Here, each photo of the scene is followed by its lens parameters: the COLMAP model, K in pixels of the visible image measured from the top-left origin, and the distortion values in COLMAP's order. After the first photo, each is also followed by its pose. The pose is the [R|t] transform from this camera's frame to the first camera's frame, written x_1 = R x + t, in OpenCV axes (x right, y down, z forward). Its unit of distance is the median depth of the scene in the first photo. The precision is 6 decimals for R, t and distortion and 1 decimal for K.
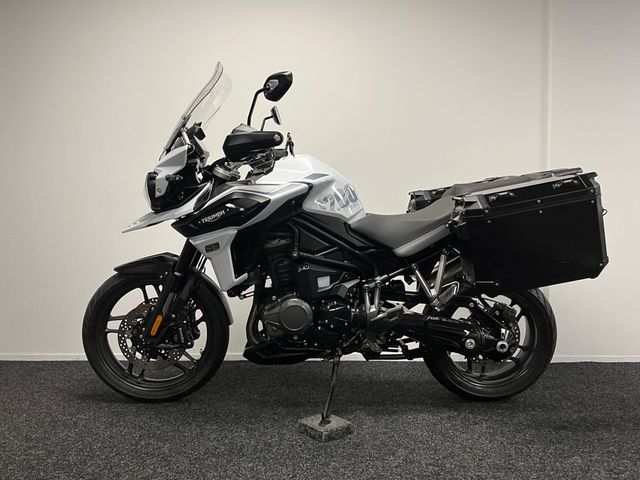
lens RADIAL K [[484.1, 0, 316.4], [0, 484.1, 242.7], [0, 0, 1]] dist [0.009618, 0.003411]
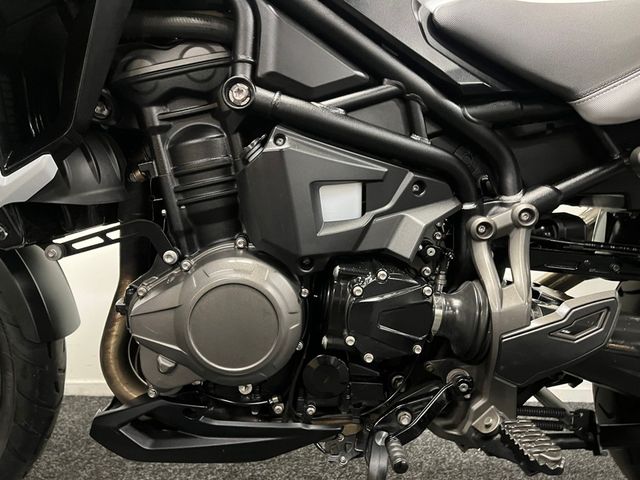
lens RADIAL K [[484.1, 0, 321.0], [0, 484.1, 237.4], [0, 0, 1]] dist [0.009618, 0.003411]
pose [[0.999901, 0.013473, 0.003950, 0.002091], [-0.013563, 0.999623, 0.023858, 0.094522], [-0.003627, -0.023909, 0.999708, 0.707576]]
